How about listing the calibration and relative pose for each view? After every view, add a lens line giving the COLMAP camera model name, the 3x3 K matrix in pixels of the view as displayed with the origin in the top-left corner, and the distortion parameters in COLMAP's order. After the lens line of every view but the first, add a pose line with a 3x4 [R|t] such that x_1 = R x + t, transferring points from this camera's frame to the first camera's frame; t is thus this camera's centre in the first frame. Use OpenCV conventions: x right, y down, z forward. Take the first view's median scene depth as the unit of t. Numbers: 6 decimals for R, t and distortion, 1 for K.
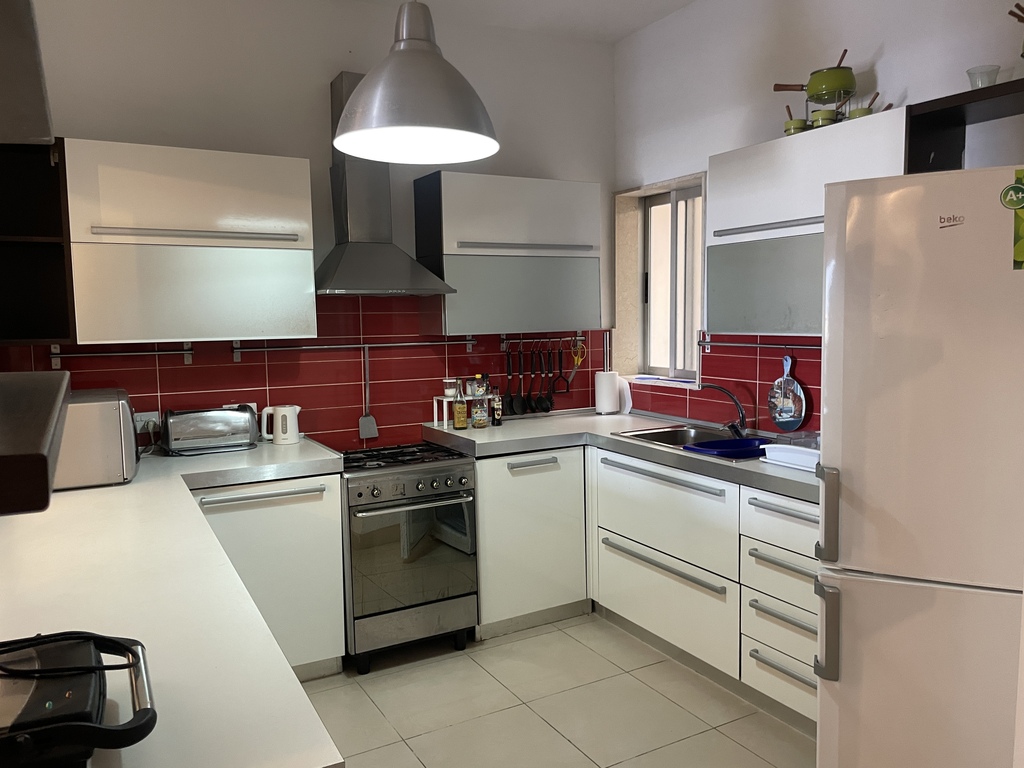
lens RADIAL K [[731.9, 0, 512.0], [0, 731.9, 384.0], [0, 0, 1]] dist [-0.002945, -0.001839]
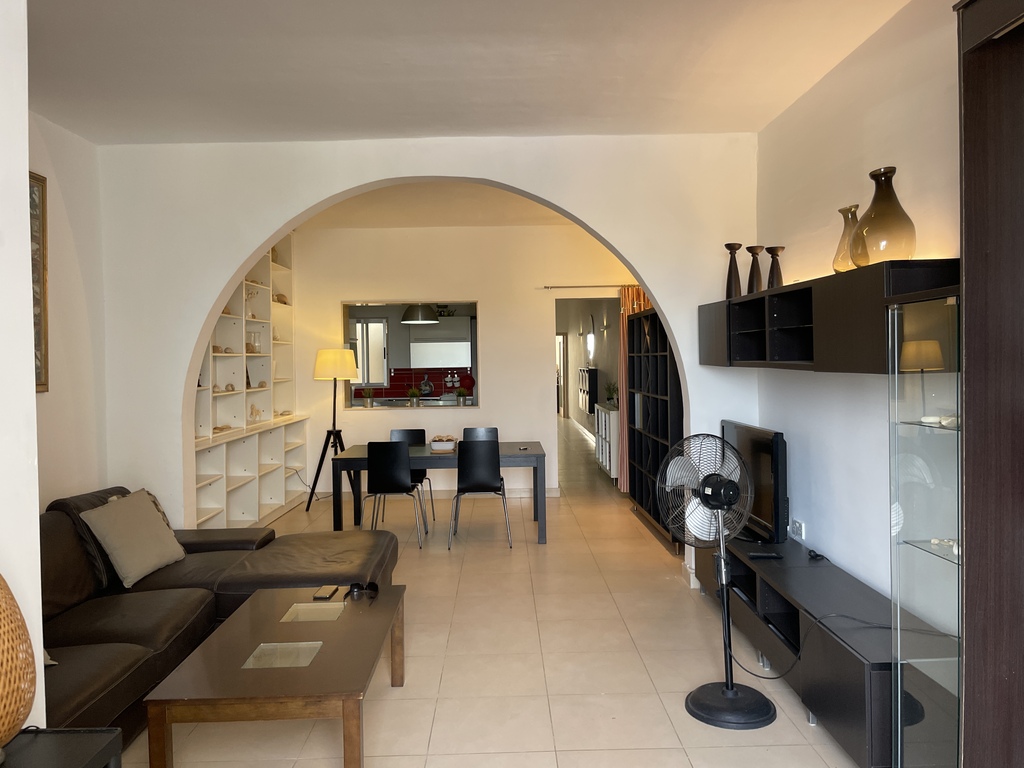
lens RADIAL K [[731.9, 0, 512.0], [0, 731.9, 384.0], [0, 0, 1]] dist [-0.002945, -0.001839]
pose [[0.495655, -0.029576, 0.868016, -2.432620], [0.090845, 0.995703, -0.017947, 0.106429], [-0.863755, 0.087750, 0.496212, -1.076606]]
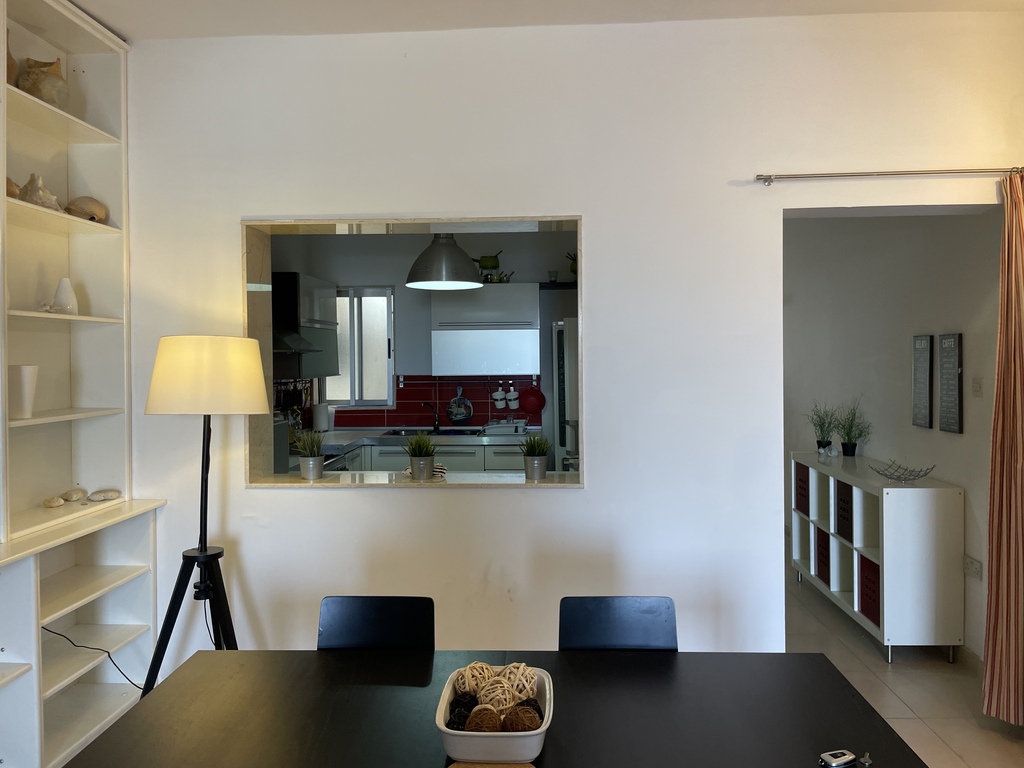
lens RADIAL K [[731.9, 0, 512.0], [0, 731.9, 384.0], [0, 0, 1]] dist [-0.002945, -0.001839]
pose [[0.544848, -0.027516, 0.838083, -1.197527], [0.080572, 0.996555, -0.019663, 0.005883], [-0.834655, 0.078239, 0.545188, -0.200925]]
